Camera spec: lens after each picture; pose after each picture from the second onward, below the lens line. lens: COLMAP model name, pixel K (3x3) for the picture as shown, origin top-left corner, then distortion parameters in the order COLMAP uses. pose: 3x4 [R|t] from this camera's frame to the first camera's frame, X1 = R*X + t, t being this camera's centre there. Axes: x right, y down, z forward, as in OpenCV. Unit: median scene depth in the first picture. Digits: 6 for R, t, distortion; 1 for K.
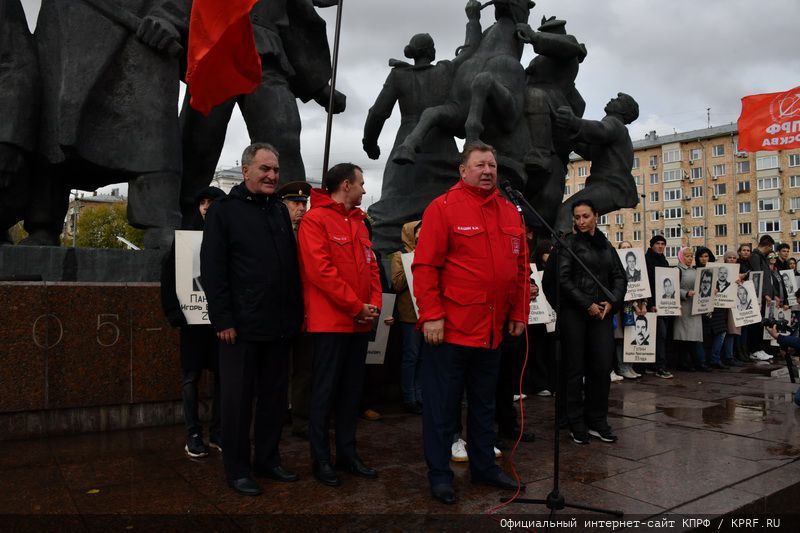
lens RADIAL K [[617.8, 0, 404.6], [0, 617.8, 270.2], [0, 0, 1]] dist [-0.143544, 0.066423]
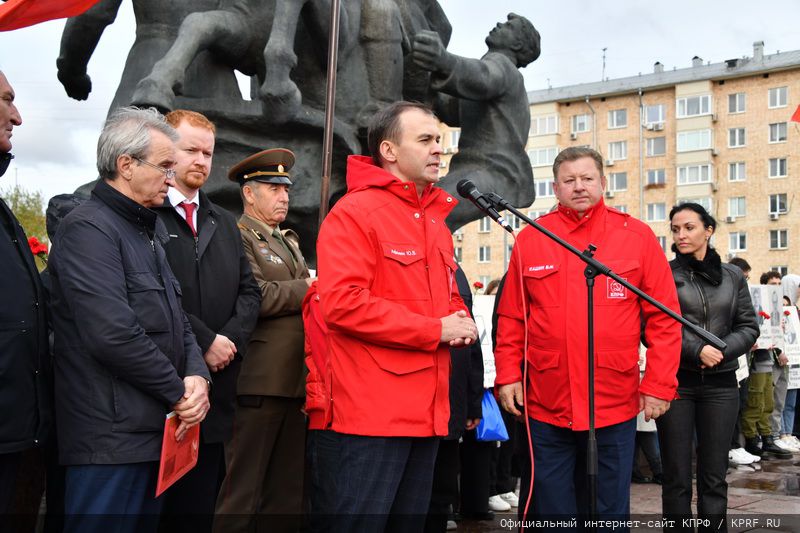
lens RADIAL K [[1058.0, 0, 394.7], [0, 1058.0, 276.8], [0, 0, 1]] dist [0.203772, 0.000000]
pose [[0.959327, 0.020356, 0.281561, -0.052296], [-0.012162, 0.999451, -0.030821, -0.000467], [-0.282034, 0.026143, 0.959048, 0.022913]]
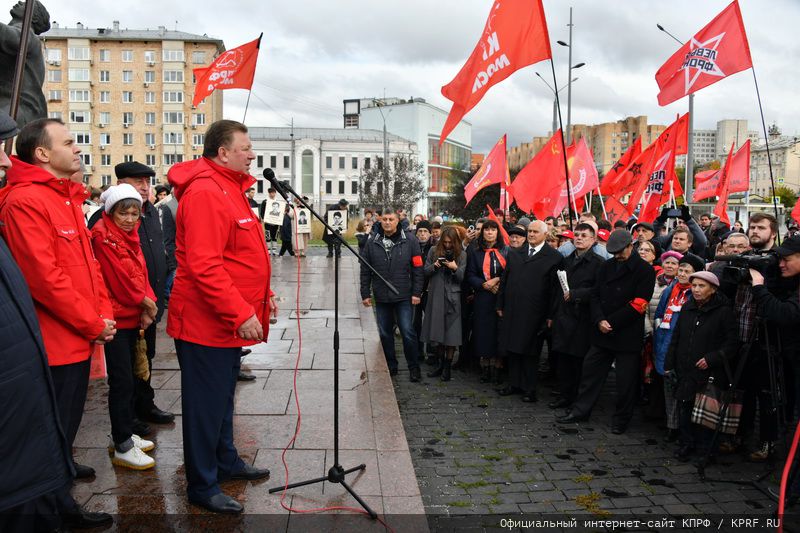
lens RADIAL K [[617.8, 0, 379.0], [0, 617.8, 275.2], [0, 0, 1]] dist [-0.143544, 0.066423]
pose [[0.518275, -0.095892, 0.849821, -0.153055], [-0.041436, 0.989711, 0.136947, -0.033482], [-0.854209, -0.106189, 0.508970, 0.100782]]
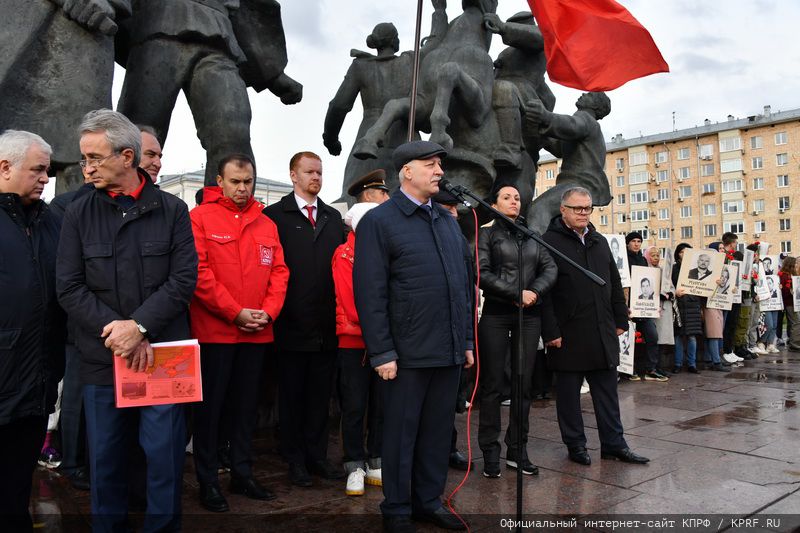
lens RADIAL K [[619.5, 0, 401.5], [0, 619.5, 270.5], [0, 0, 1]] dist [-0.143716, 0.063929]
pose [[0.998938, -0.005416, 0.045753, 0.008571], [0.005640, 0.999973, -0.004766, 0.002365], [-0.045726, 0.005019, 0.998941, 0.051674]]
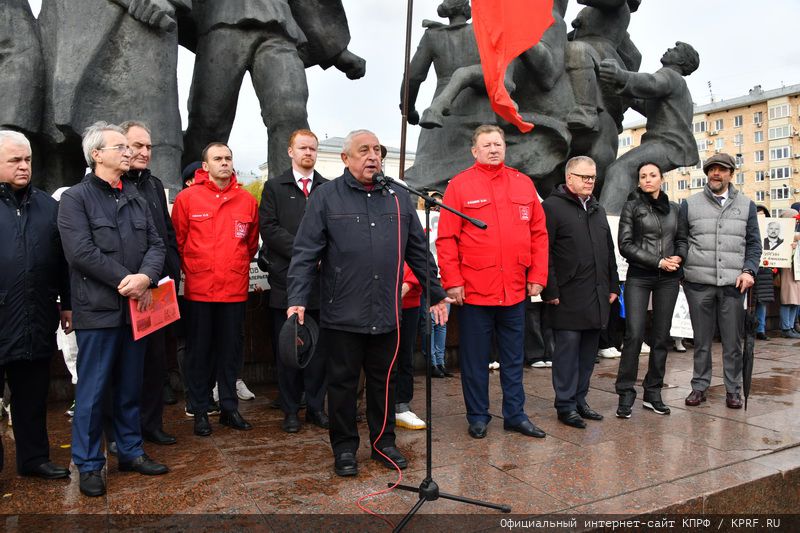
lens RADIAL K [[617.8, 0, 407.0], [0, 617.8, 270.2], [0, 0, 1]] dist [-0.143544, 0.066423]
pose [[0.988789, -0.011917, -0.148840, 0.088665], [0.019444, 0.998599, 0.049217, 0.002124], [0.148045, -0.051559, 0.987636, 0.028070]]
